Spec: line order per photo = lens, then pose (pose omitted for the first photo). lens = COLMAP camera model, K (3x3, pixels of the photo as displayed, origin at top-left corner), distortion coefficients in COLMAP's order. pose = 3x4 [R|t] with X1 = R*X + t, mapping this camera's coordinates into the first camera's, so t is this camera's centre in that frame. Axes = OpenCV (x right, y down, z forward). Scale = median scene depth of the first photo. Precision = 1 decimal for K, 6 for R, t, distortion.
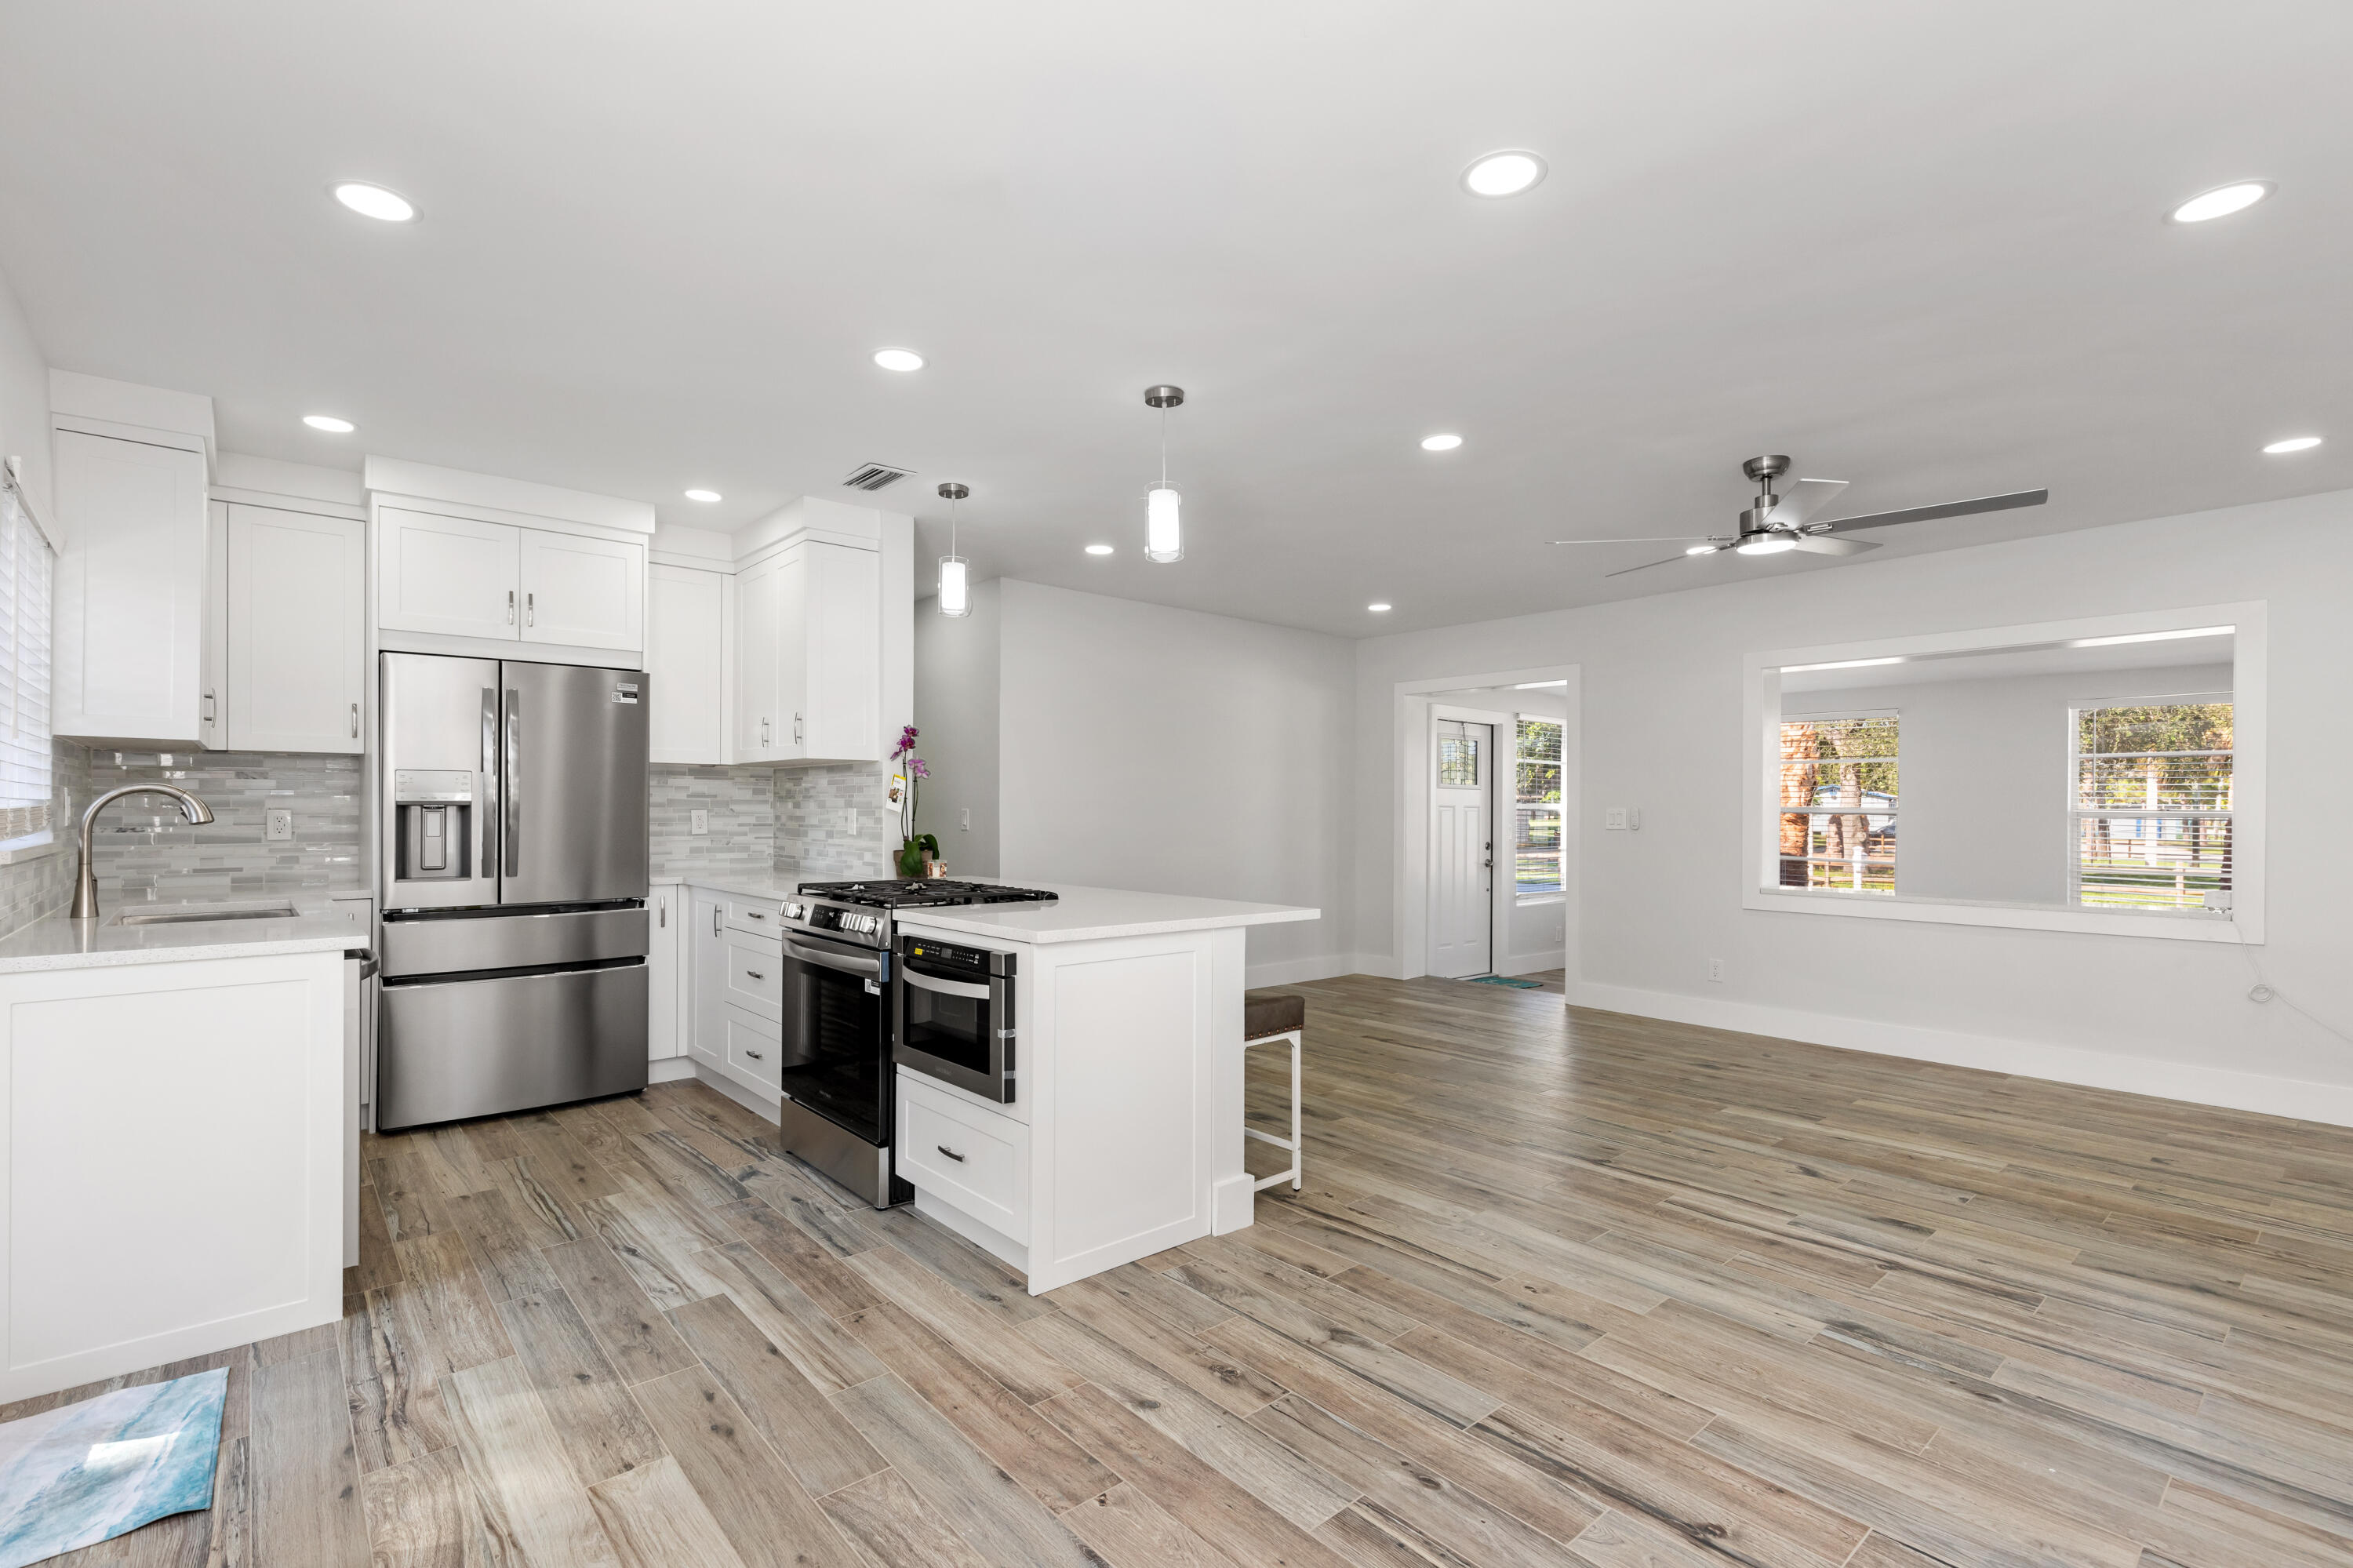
lens RADIAL K [[1058.6, 0, 1145.2], [0, 1058.6, 825.1], [0, 0, 1]] dist [0.002988, -0.000076]
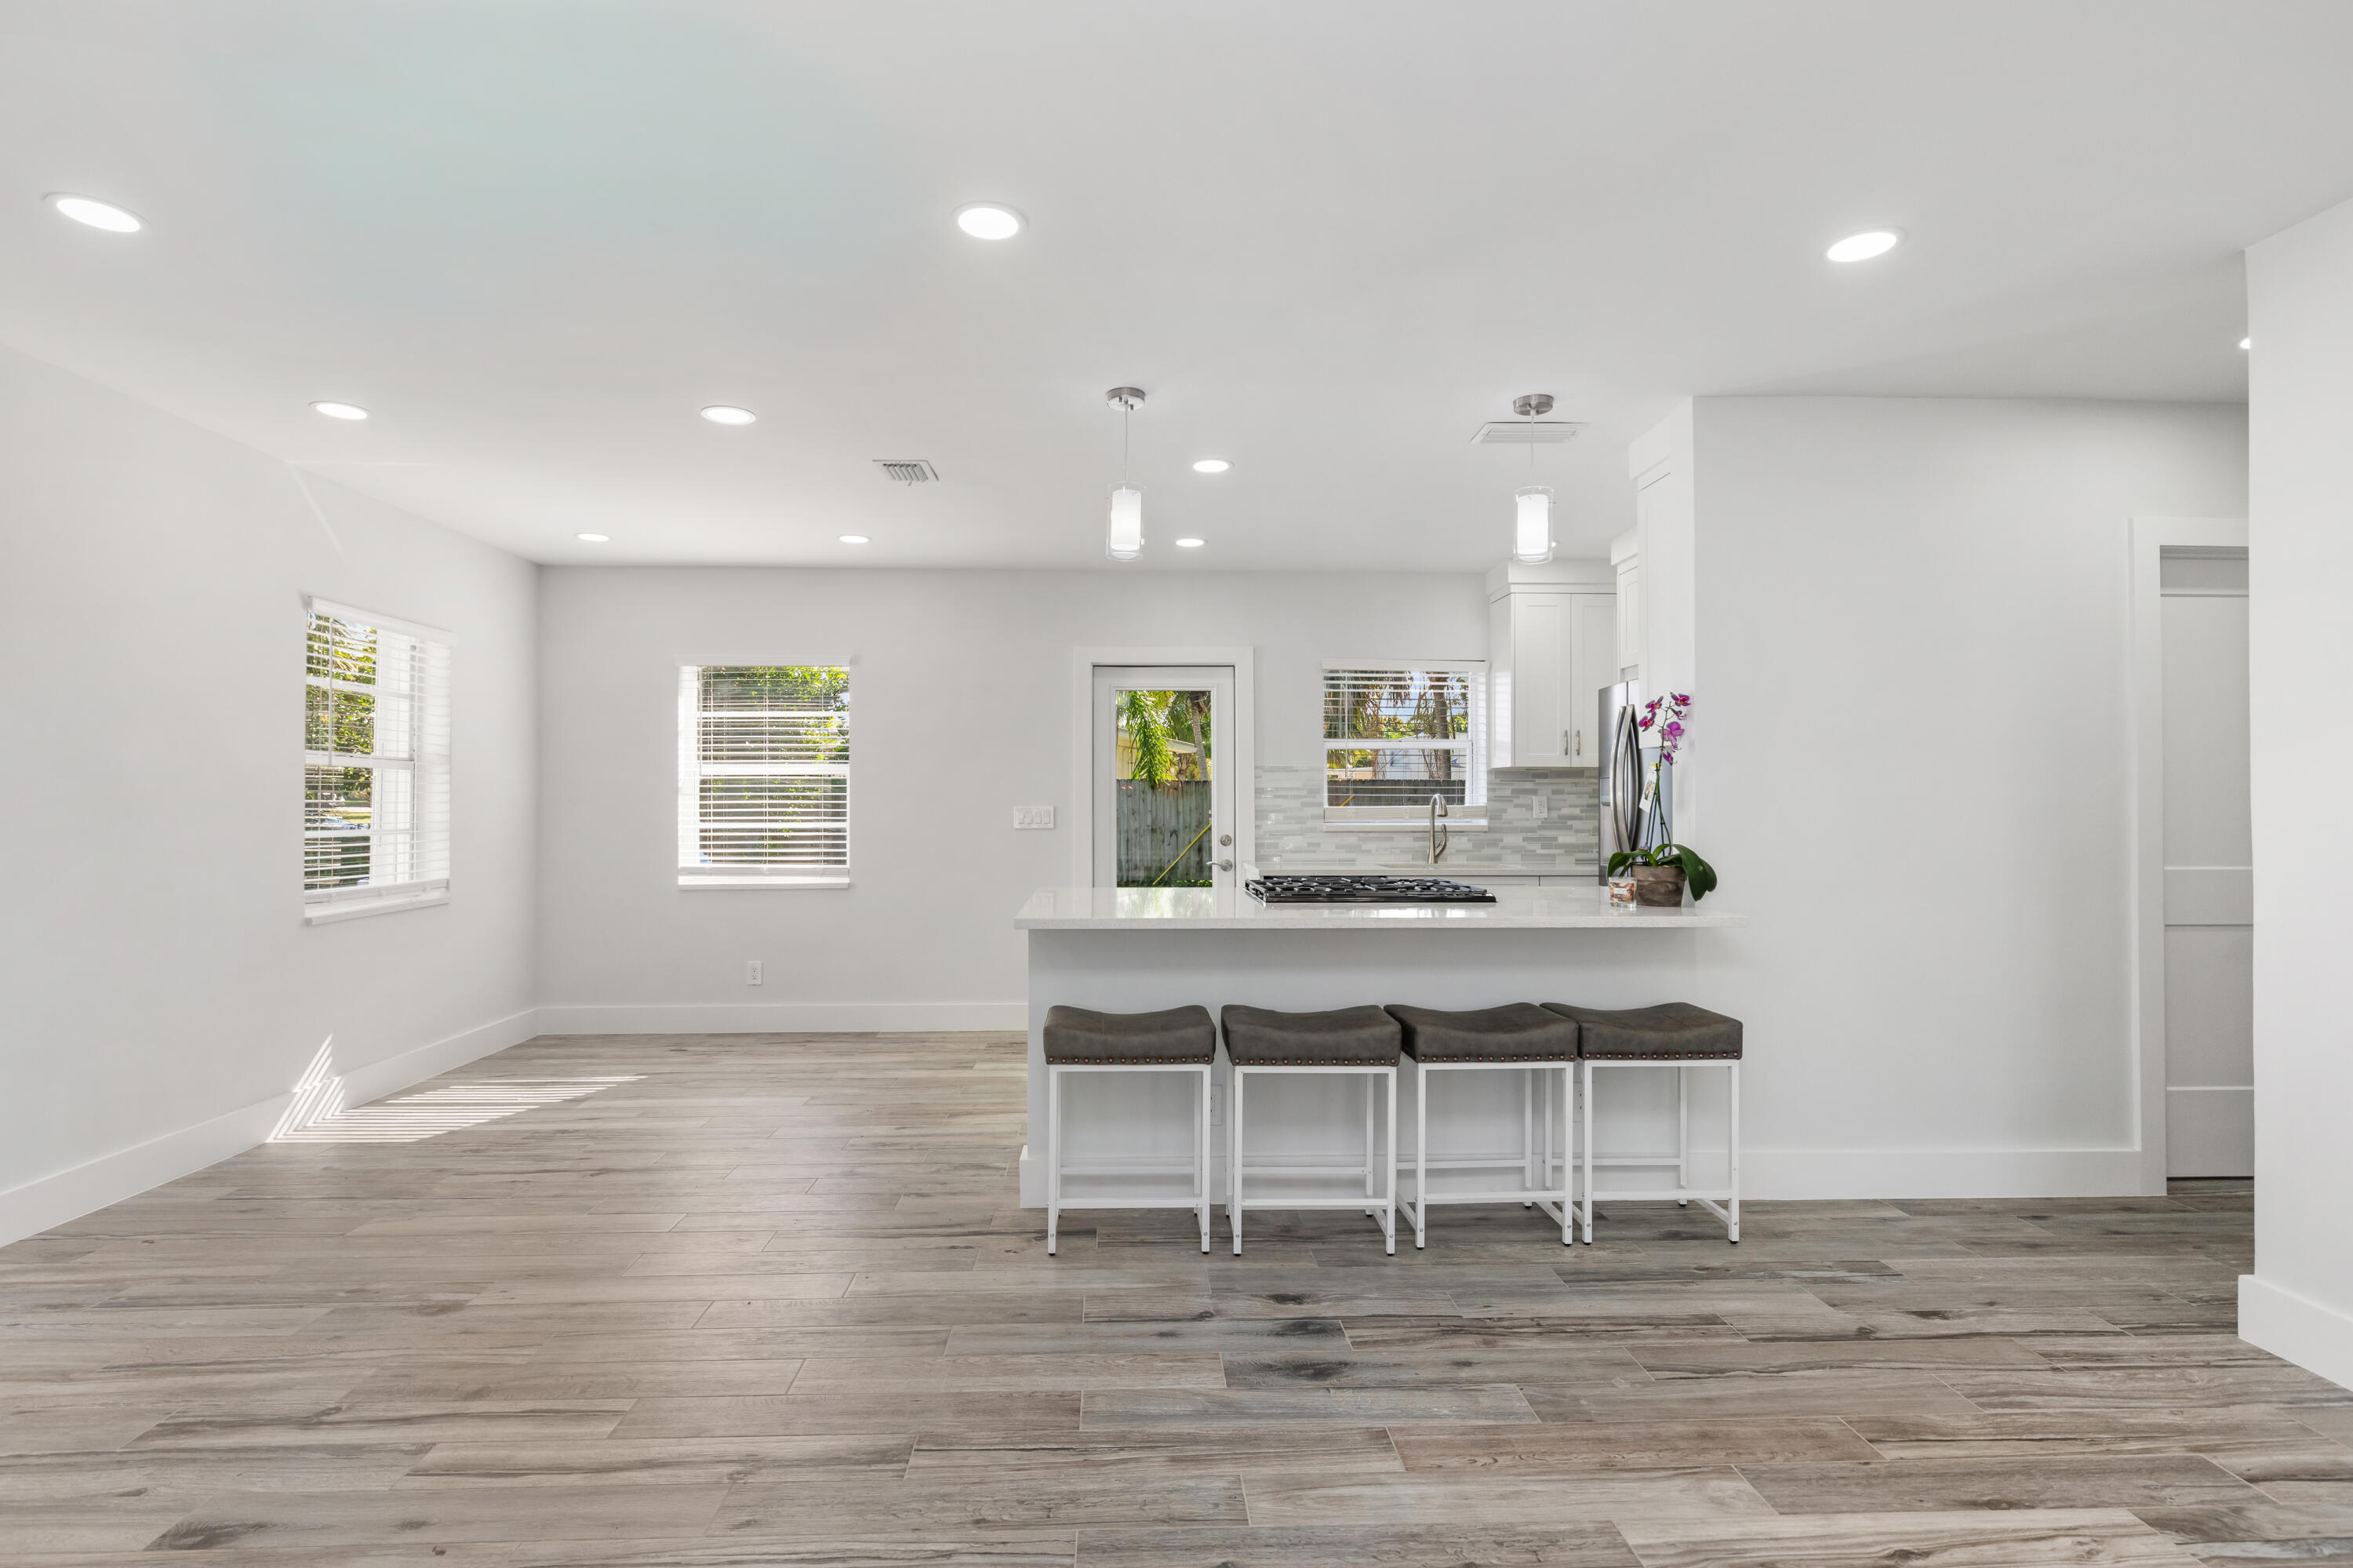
lens RADIAL K [[1107.7, 0, 1159.4], [0, 1107.7, 785.2], [0, 0, 1]] dist [-0.002267, 0.000128]
pose [[-0.611878, -0.018996, -0.790724, 0.864662], [-0.017972, 0.999787, -0.010112, -0.024868], [0.790748, 0.008023, -0.612089, 1.734554]]
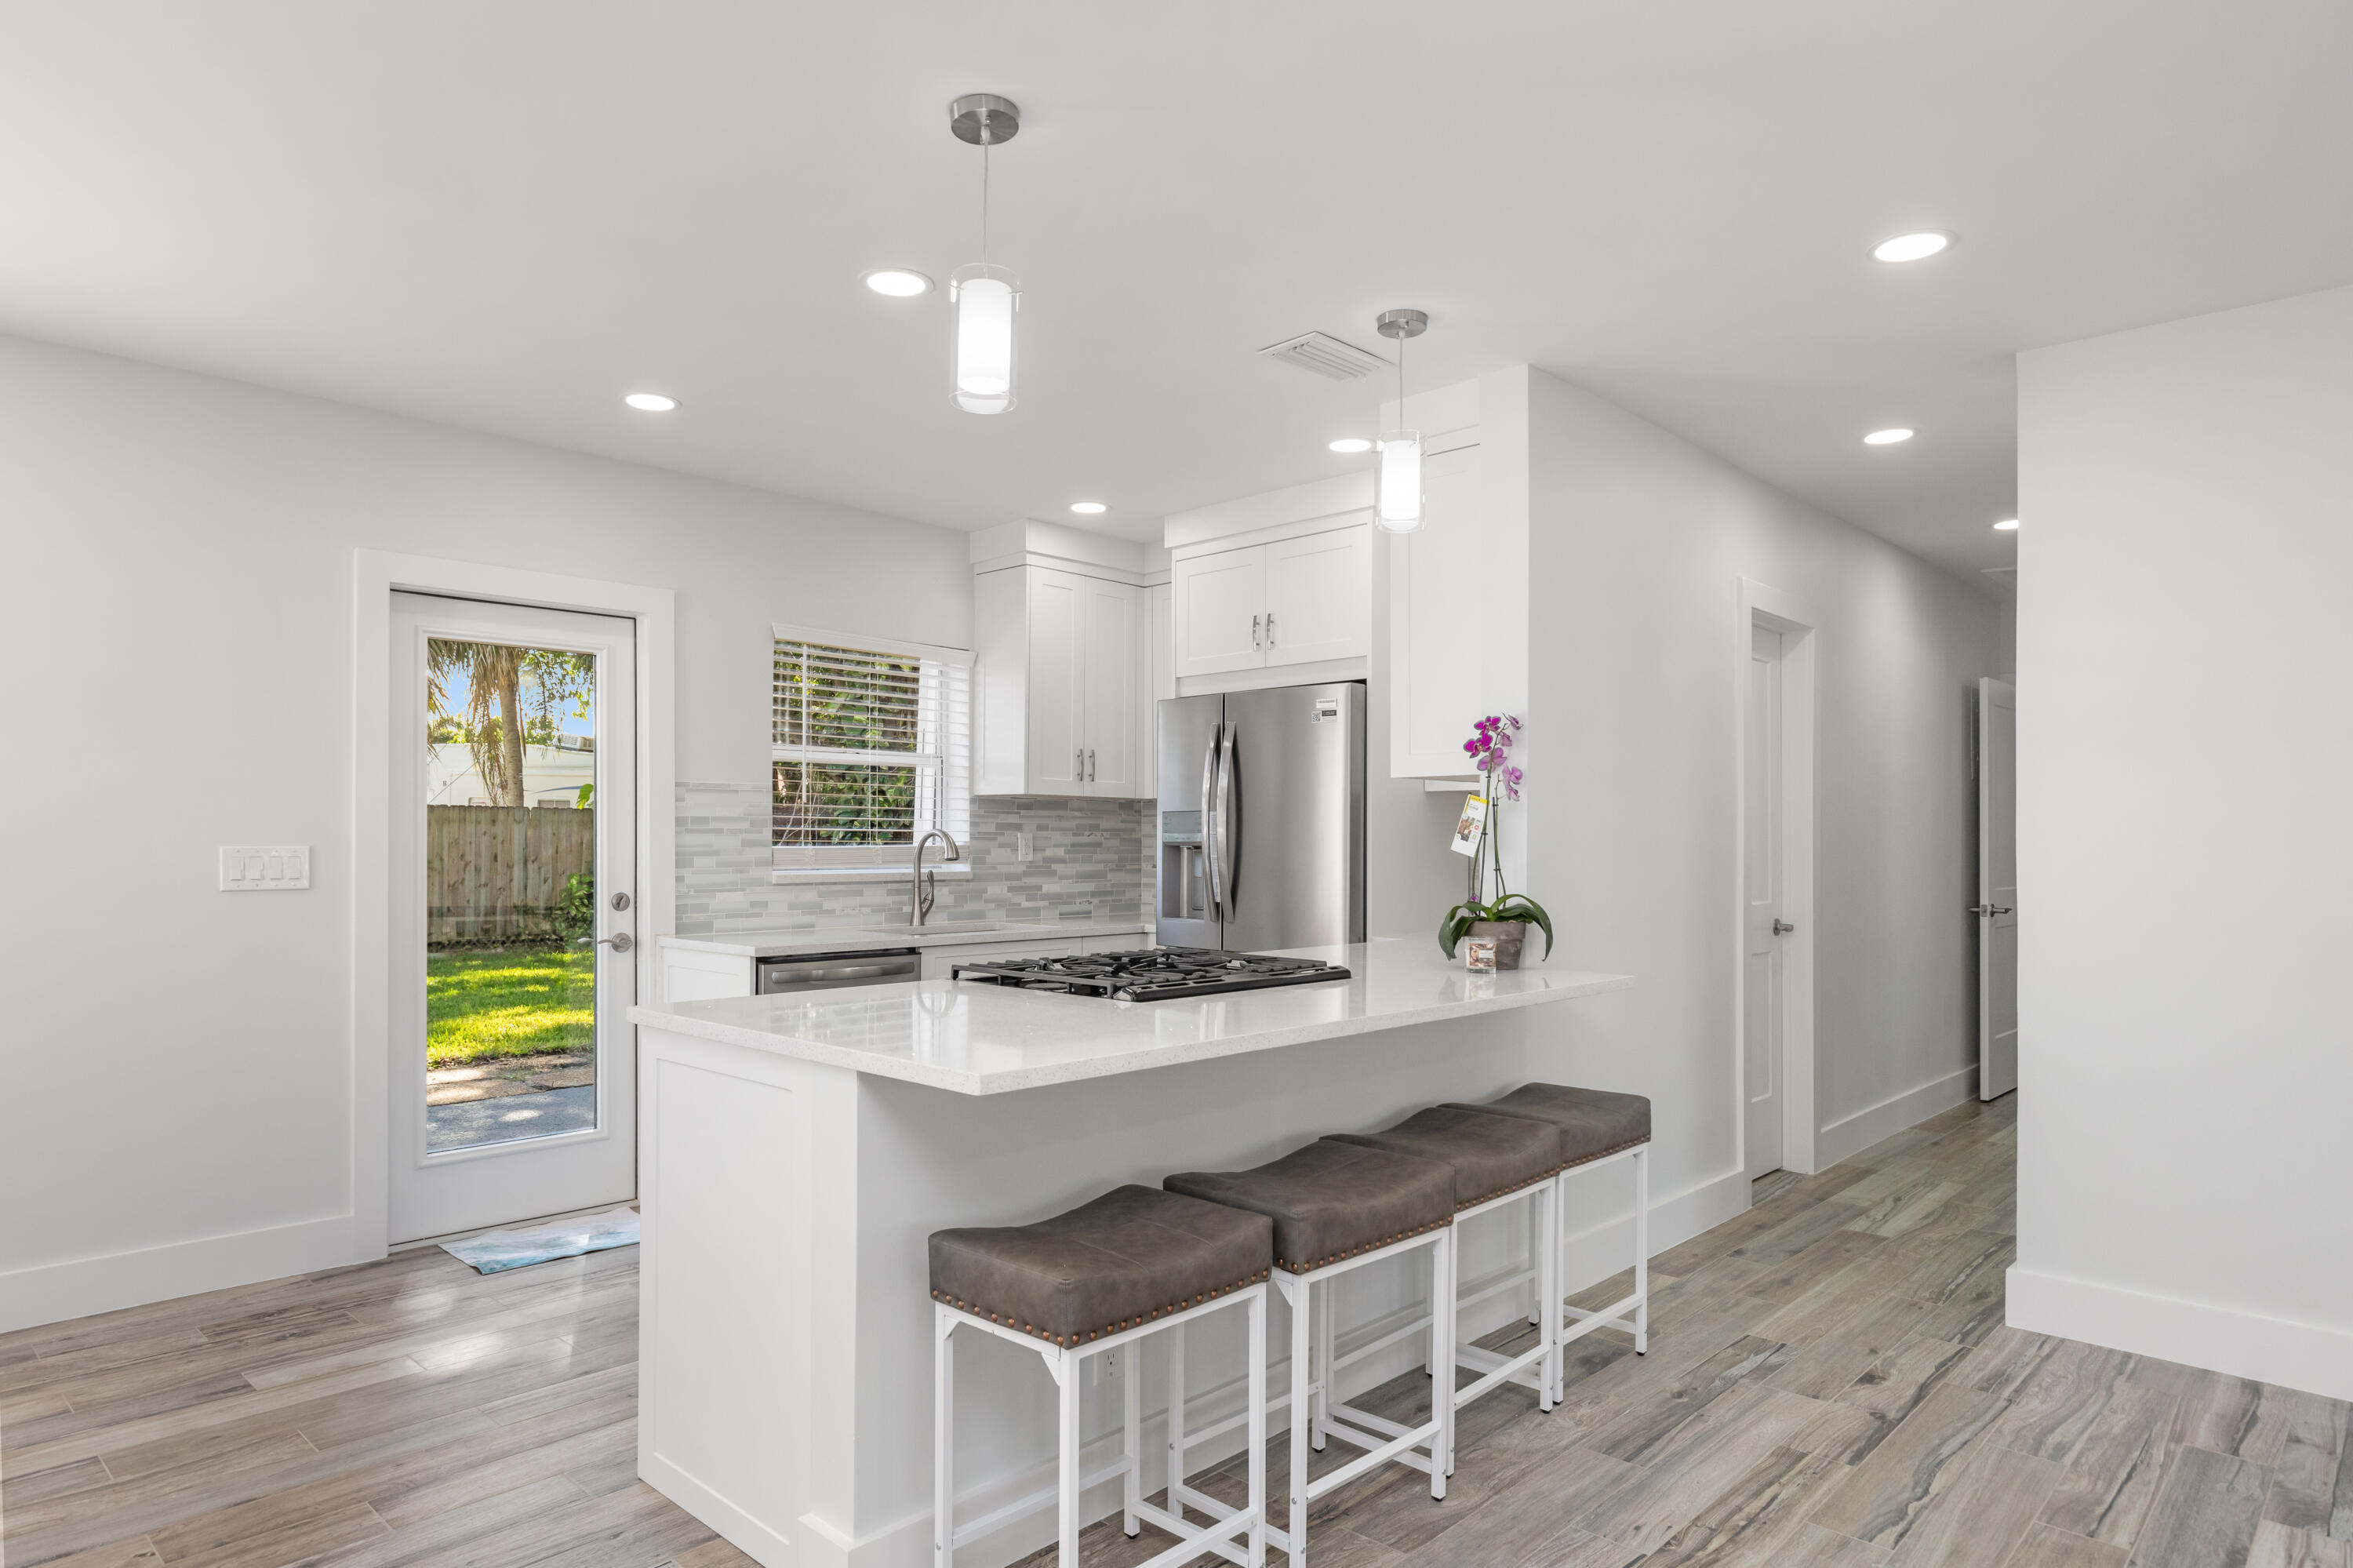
lens RADIAL K [[1372.7, 0, 1156.4], [0, 1372.7, 822.9], [0, 0, 1]] dist [0.003566, -0.001517]
pose [[0.105428, -0.018821, -0.994249, 0.783508], [-0.021128, 0.999553, -0.021161, -0.014963], [0.994202, 0.023237, 0.104984, 1.052767]]
